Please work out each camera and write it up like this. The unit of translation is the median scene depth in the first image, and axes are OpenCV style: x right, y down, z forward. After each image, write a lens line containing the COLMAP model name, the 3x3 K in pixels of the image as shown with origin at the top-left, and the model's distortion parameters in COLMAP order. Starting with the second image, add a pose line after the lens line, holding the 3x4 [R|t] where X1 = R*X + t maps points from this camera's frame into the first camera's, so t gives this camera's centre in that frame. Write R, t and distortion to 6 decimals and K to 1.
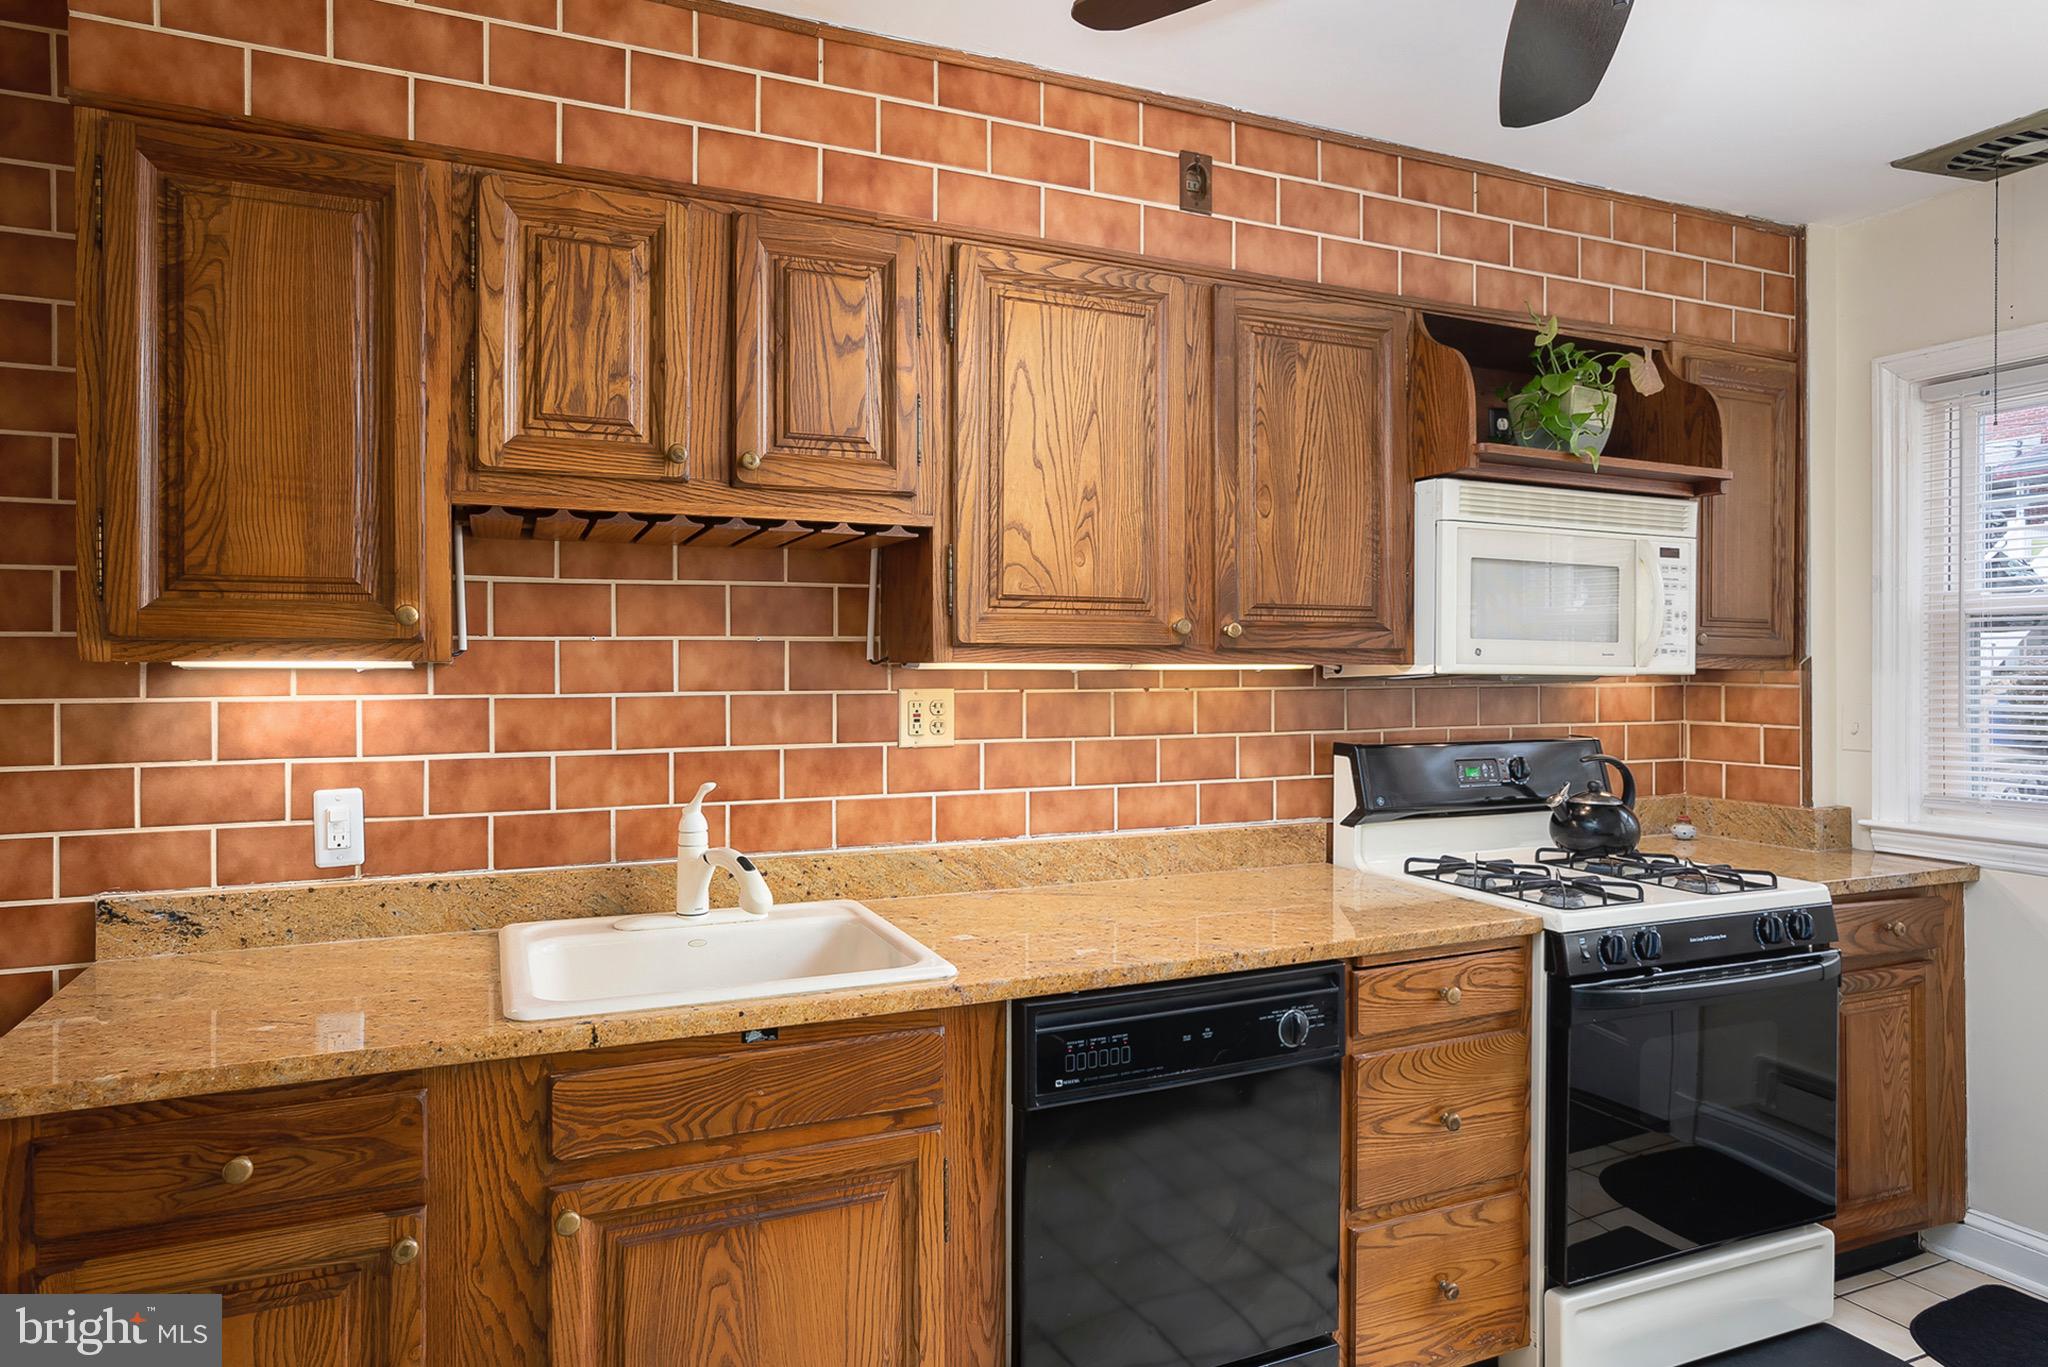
lens RADIAL K [[1248.6, 0, 1007.7], [0, 1248.6, 670.6], [0, 0, 1]] dist [-0.017200, 0.003019]
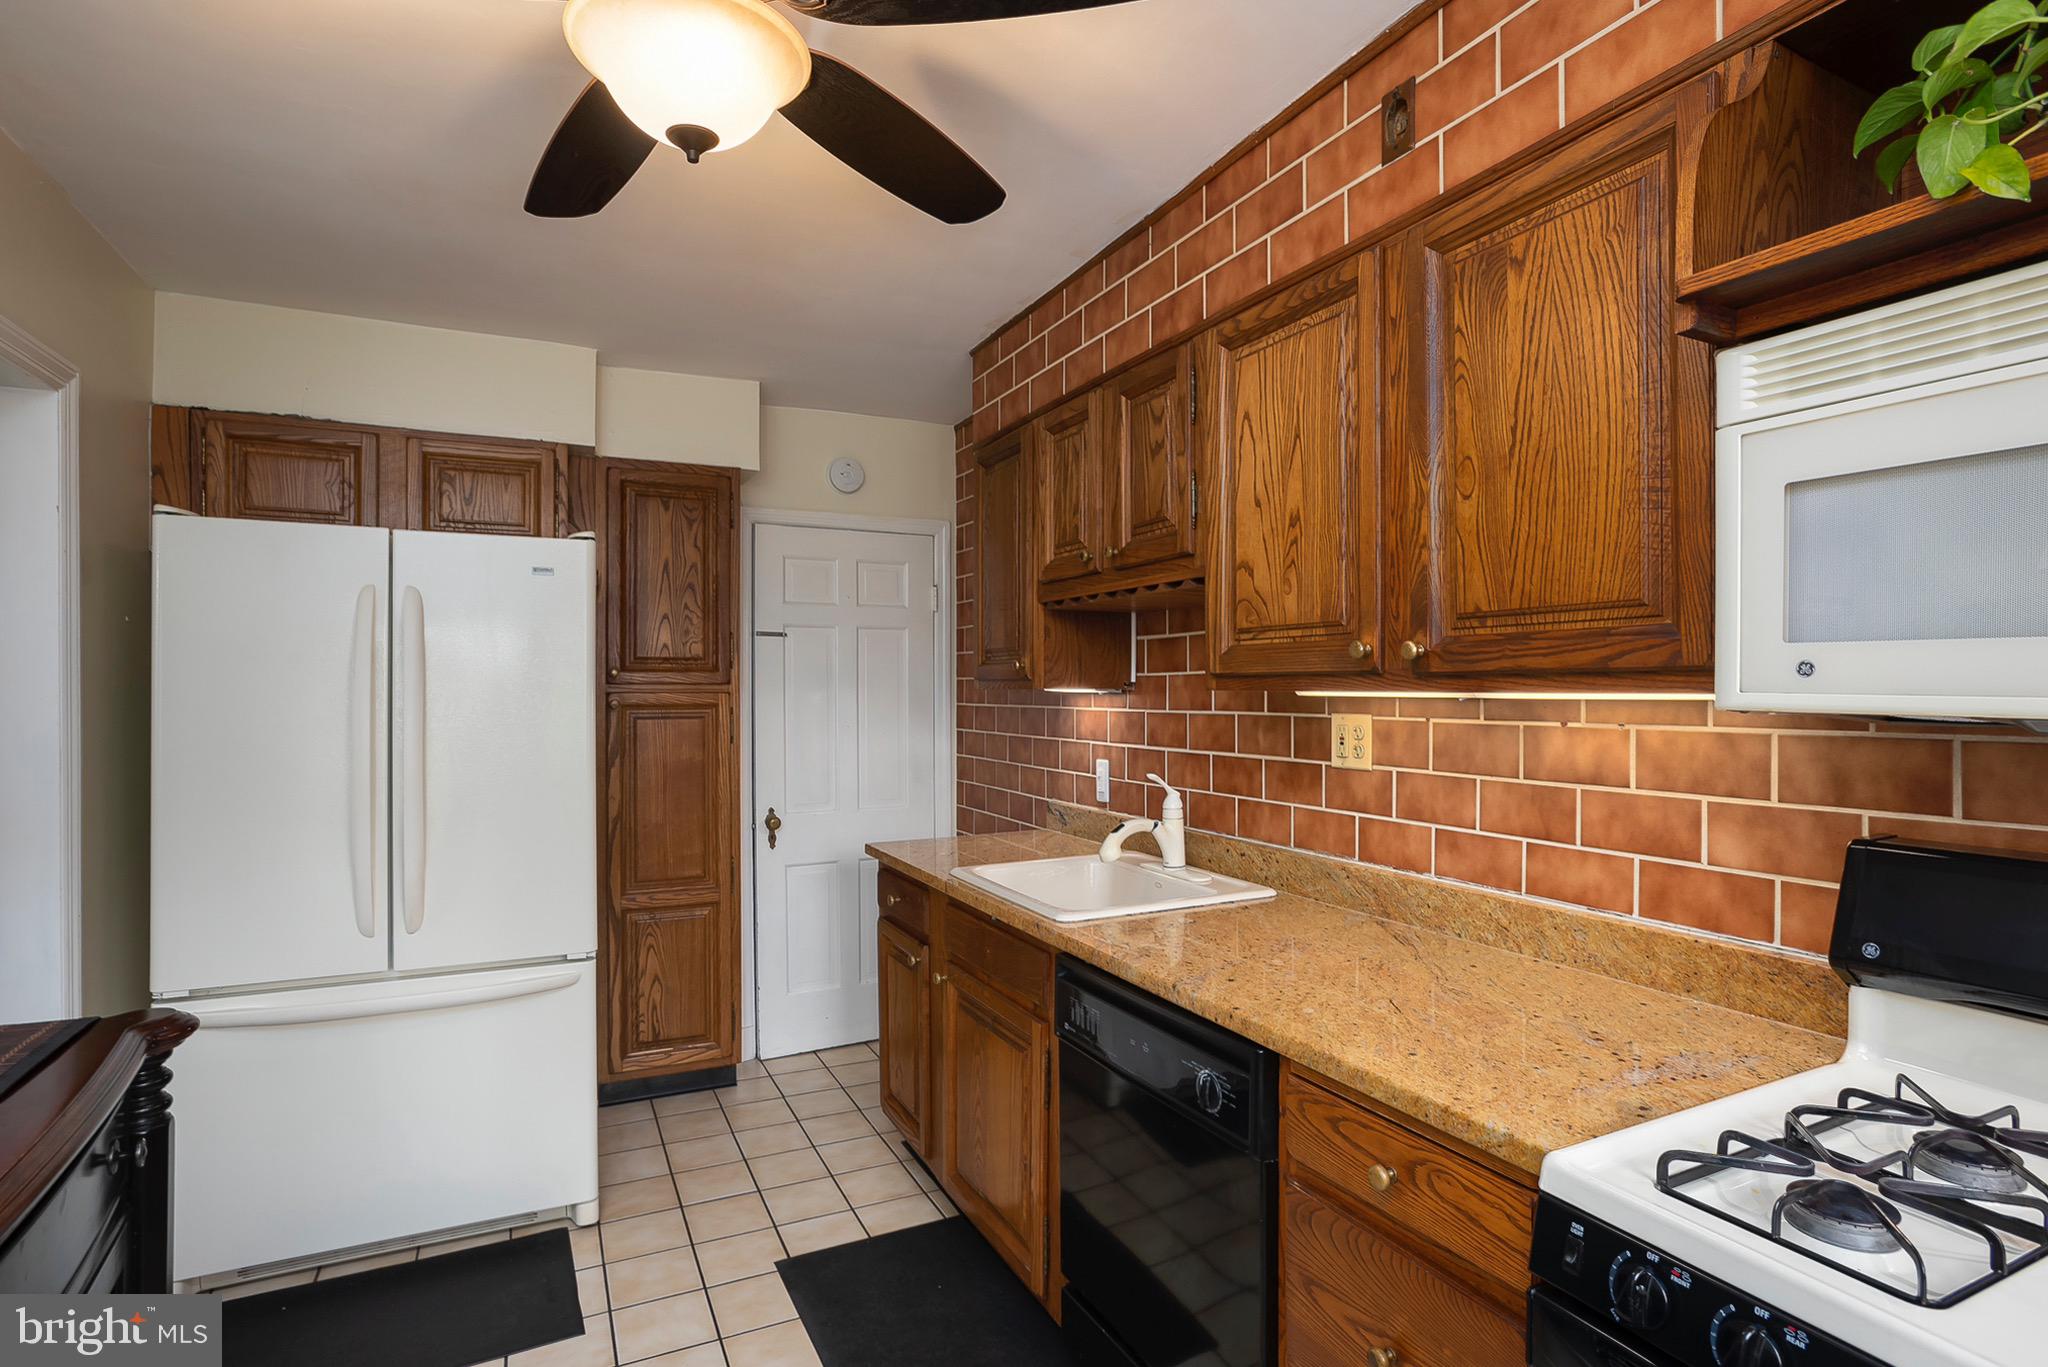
lens RADIAL K [[1039.5, 0, 1016.8], [0, 1039.5, 694.4], [0, 0, 1]] dist [-0.006915, 0.000850]
pose [[0.028210, 0.005154, -0.999589, 0.914550], [-0.003379, 0.999981, 0.005061, -0.006469], [0.999596, 0.003235, 0.028227, 0.778466]]
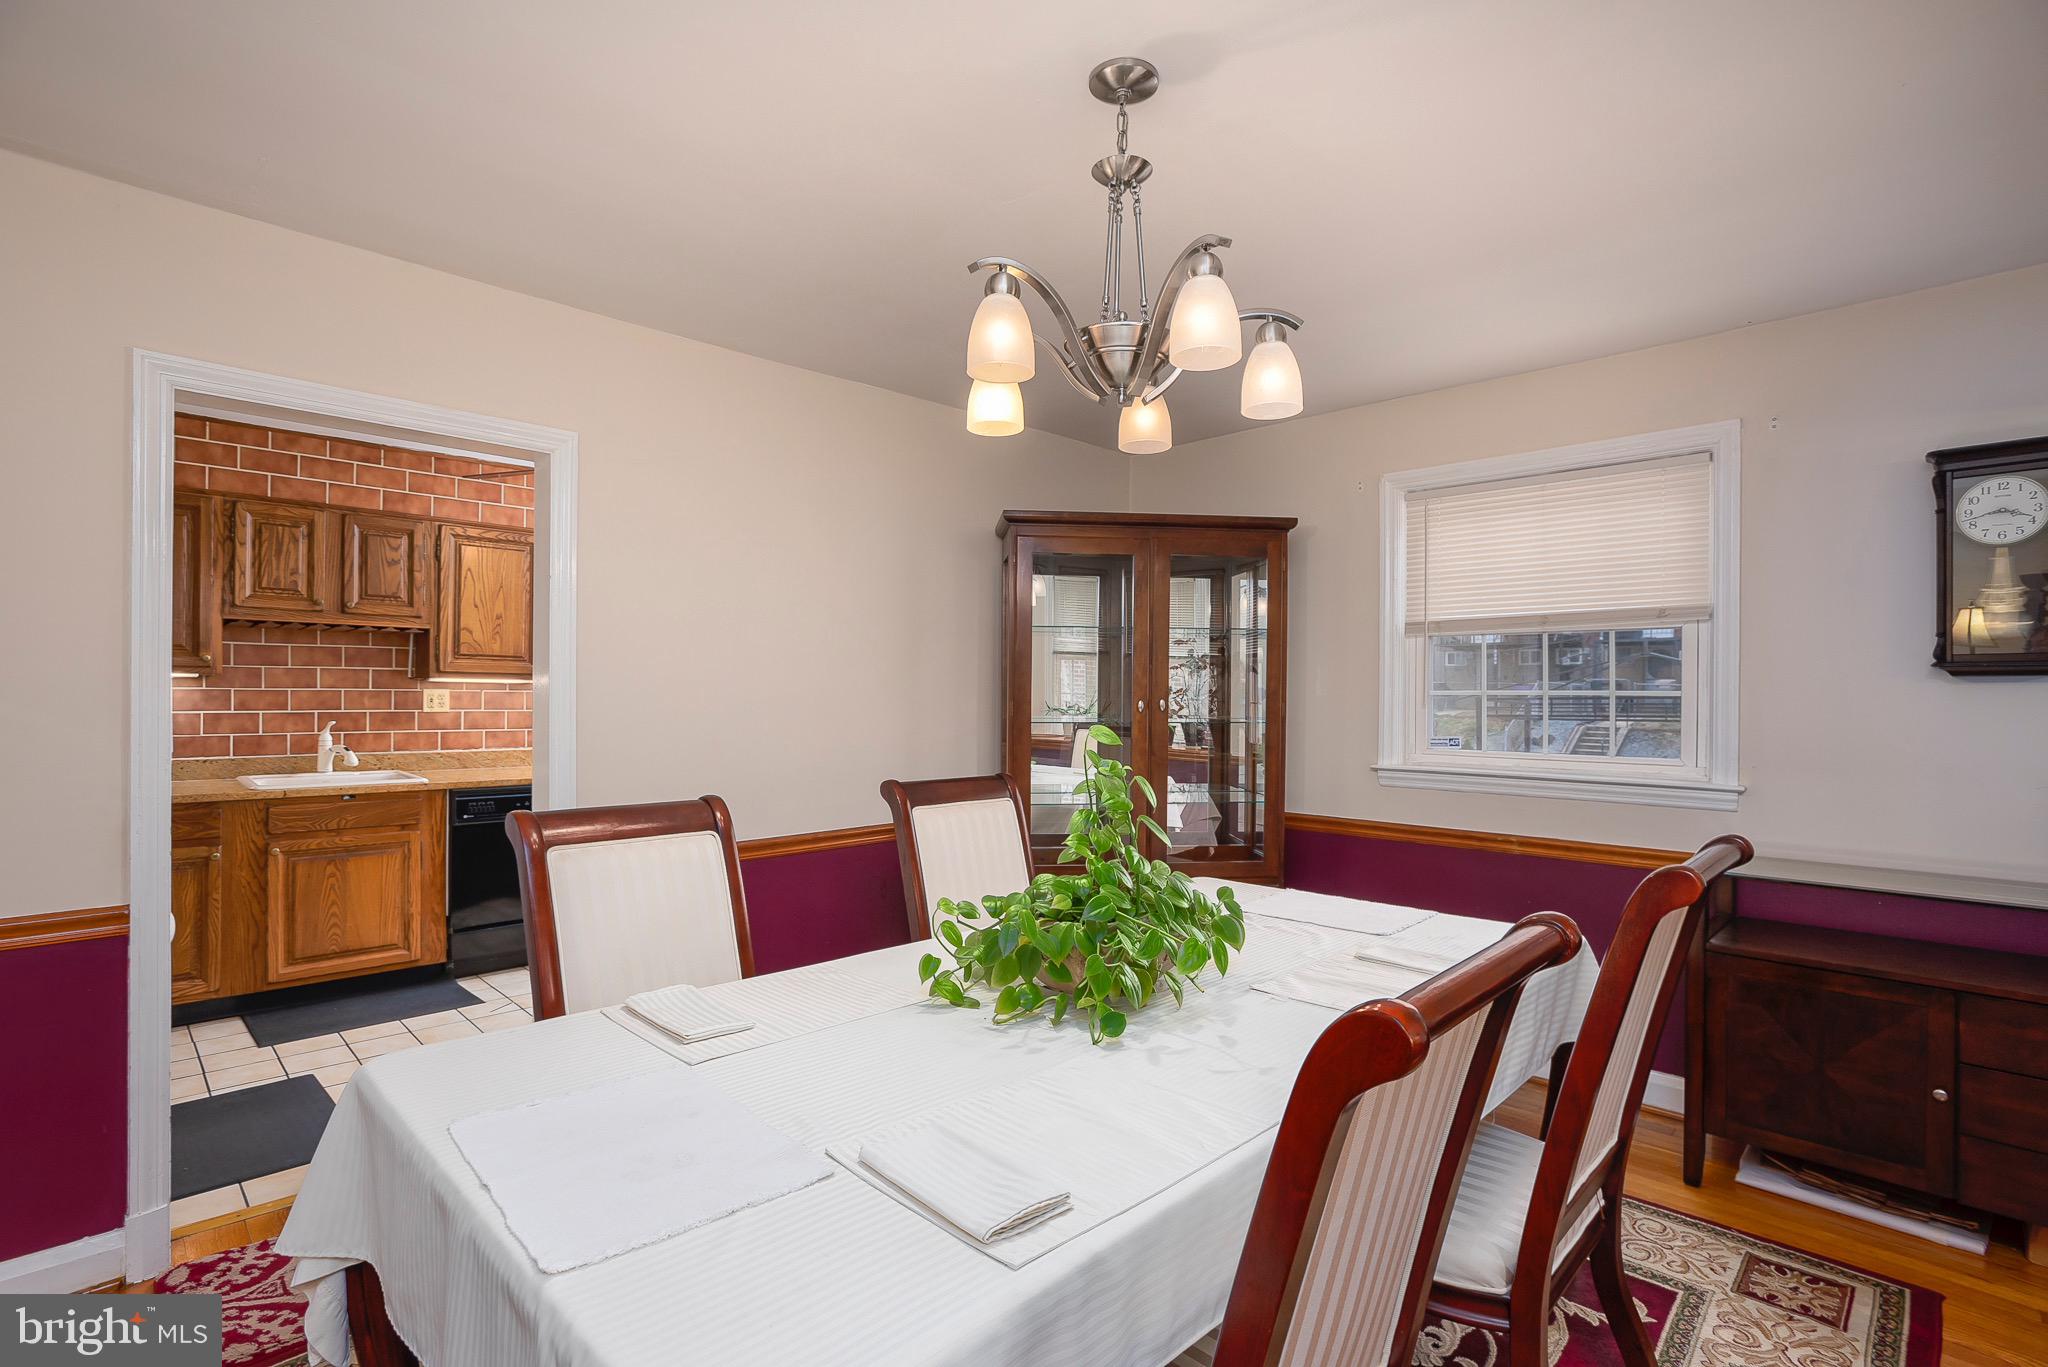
lens RADIAL K [[985.3, 0, 1017.1], [0, 985.3, 697.0], [0, 0, 1]] dist [-0.000852, 0.002120]
pose [[0.939010, 0.008665, 0.343780, 0.398380], [-0.009188, 0.999958, -0.000107, 0.022651], [-0.343767, -0.003058, 0.939050, -1.438377]]
